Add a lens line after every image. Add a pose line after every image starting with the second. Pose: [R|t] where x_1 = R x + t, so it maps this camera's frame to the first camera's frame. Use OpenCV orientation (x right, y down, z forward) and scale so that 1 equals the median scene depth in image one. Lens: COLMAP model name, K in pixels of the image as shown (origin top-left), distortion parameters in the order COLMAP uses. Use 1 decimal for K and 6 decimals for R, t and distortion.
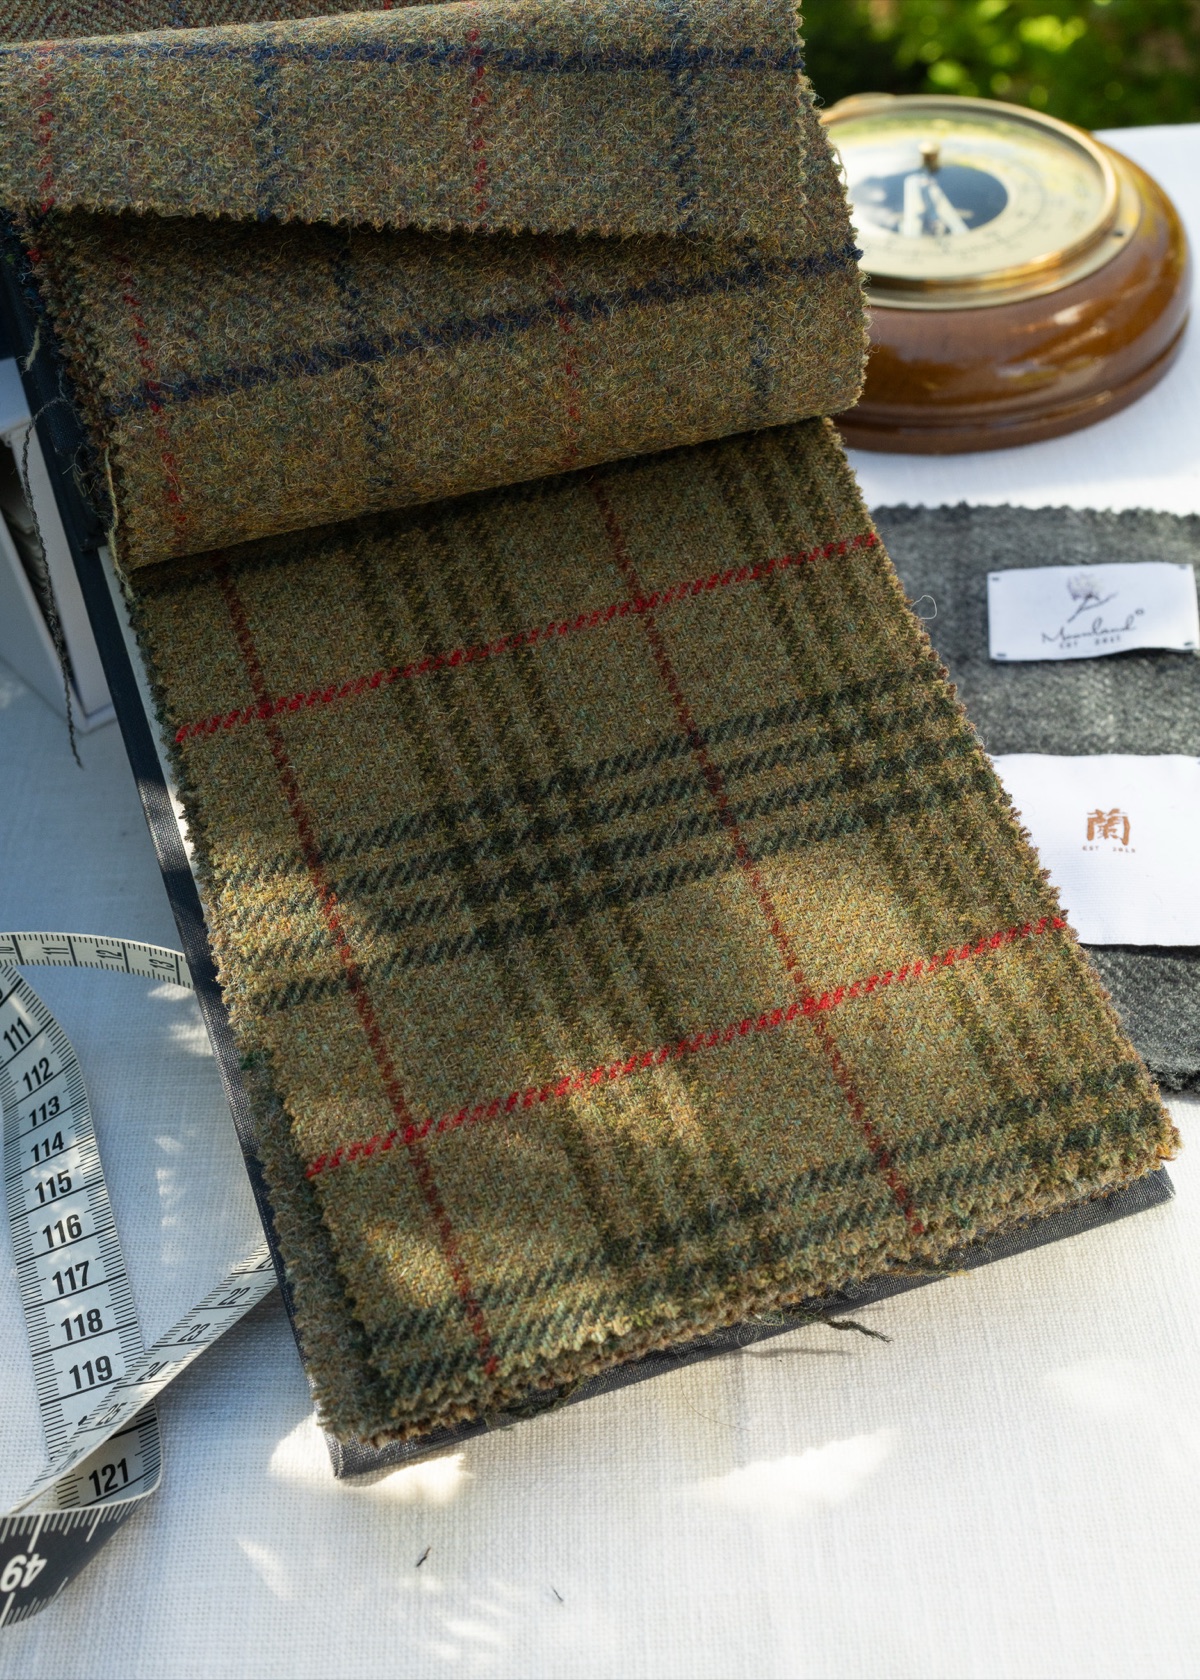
lens RADIAL K [[2482.4, 0, 610.0], [0, 2482.4, 801.9], [0, 0, 1]] dist [0.009529, 0.000000]
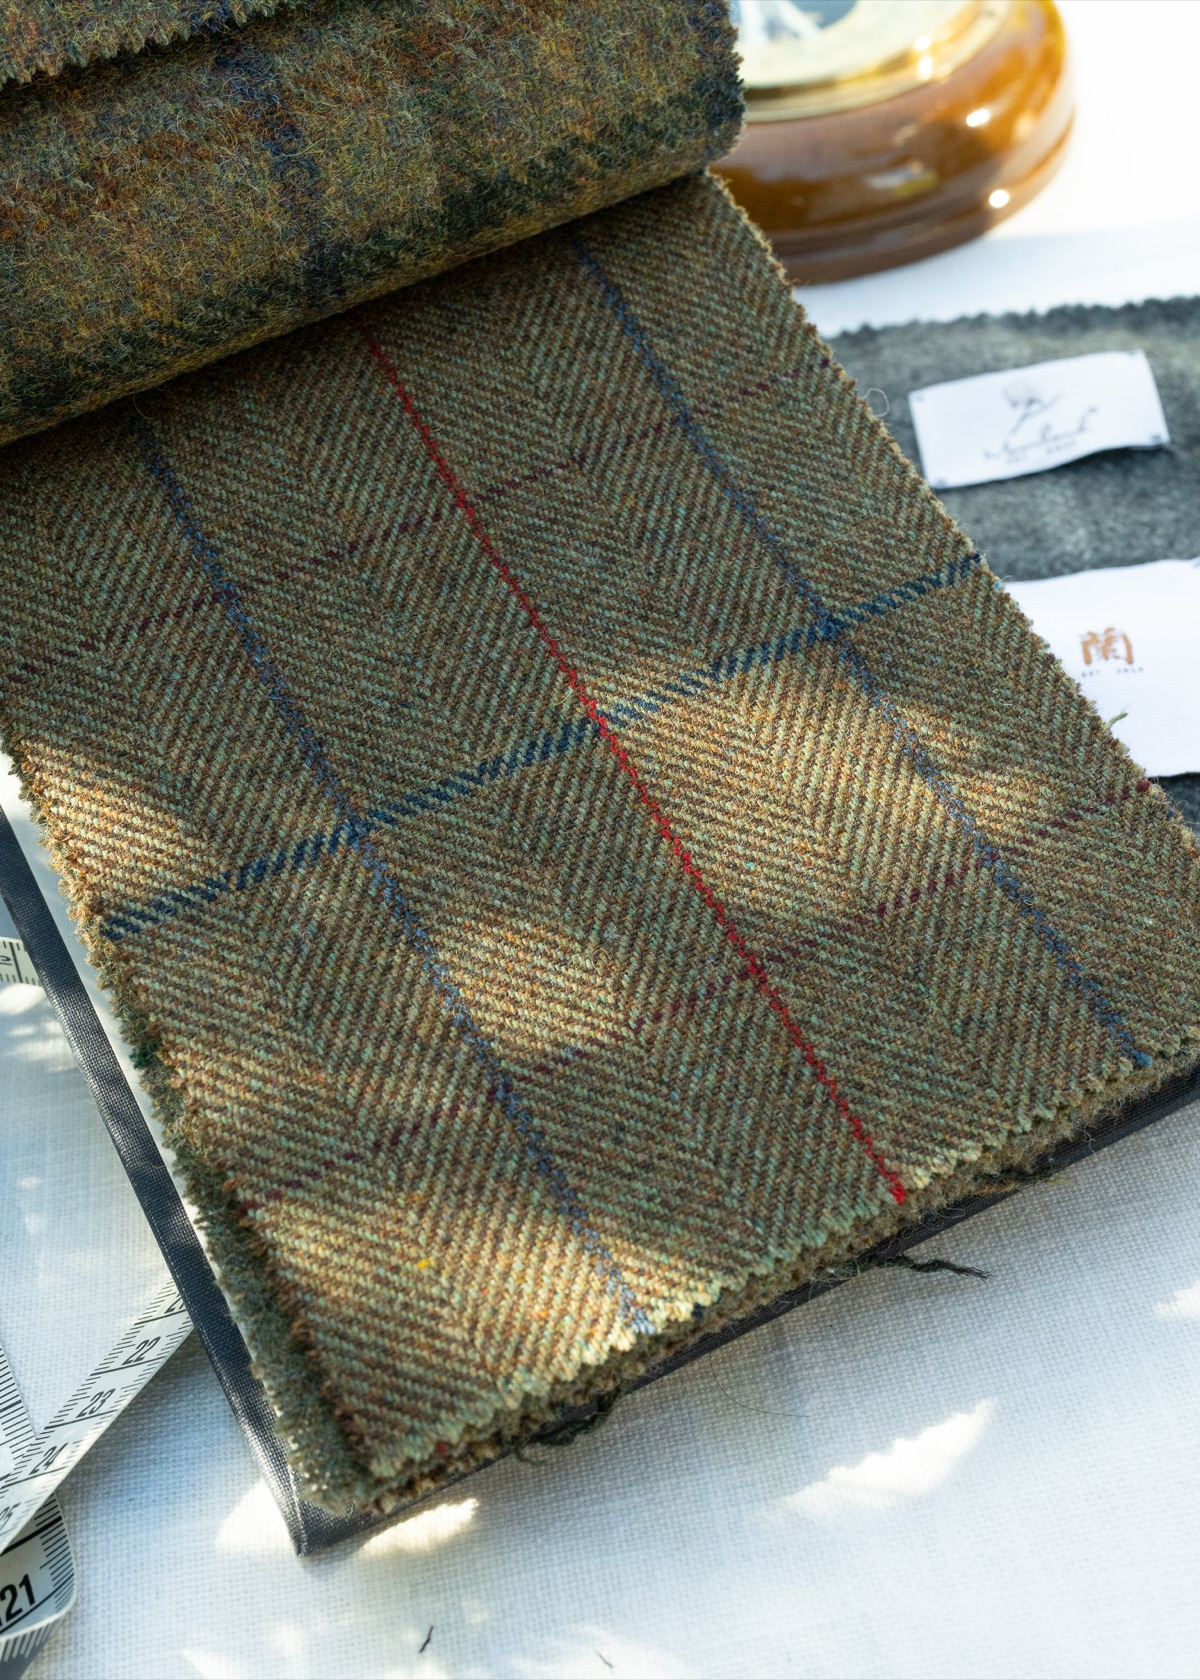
lens RADIAL K [[2482.4, 0, 611.6], [0, 2482.4, 796.7], [0, 0, 1]] dist [0.009529, 0.000000]
pose [[0.988518, -0.137736, 0.062144, -0.022800], [0.139180, 0.990075, -0.019519, 0.050197], [-0.058839, 0.027944, 0.997876, 0.161875]]
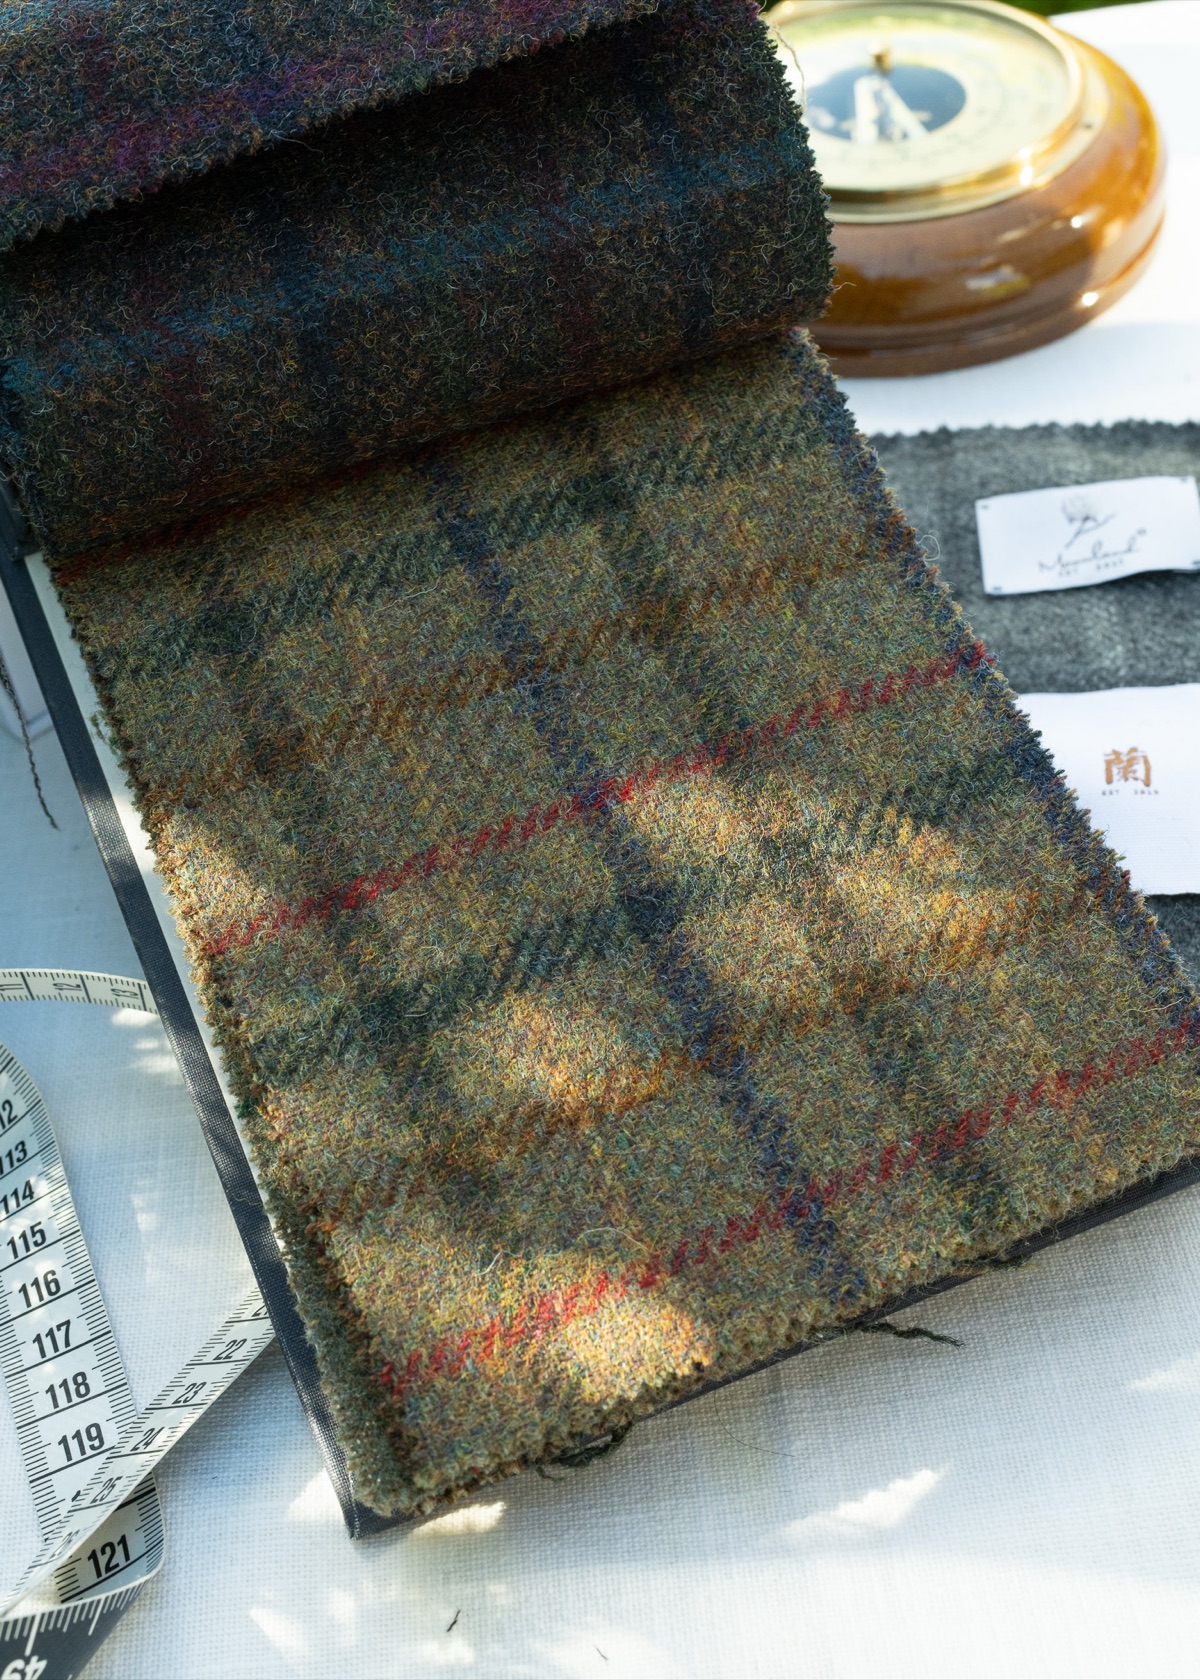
lens RADIAL K [[2482.4, 0, 580.3], [0, 2482.4, 798.7], [0, 0, 1]] dist [0.009529, 0.000000]
pose [[0.997419, -0.071788, -0.001111, -0.003733], [0.071790, 0.996980, 0.029605, -0.019659], [-0.001018, -0.029609, 0.999561, 0.064209]]
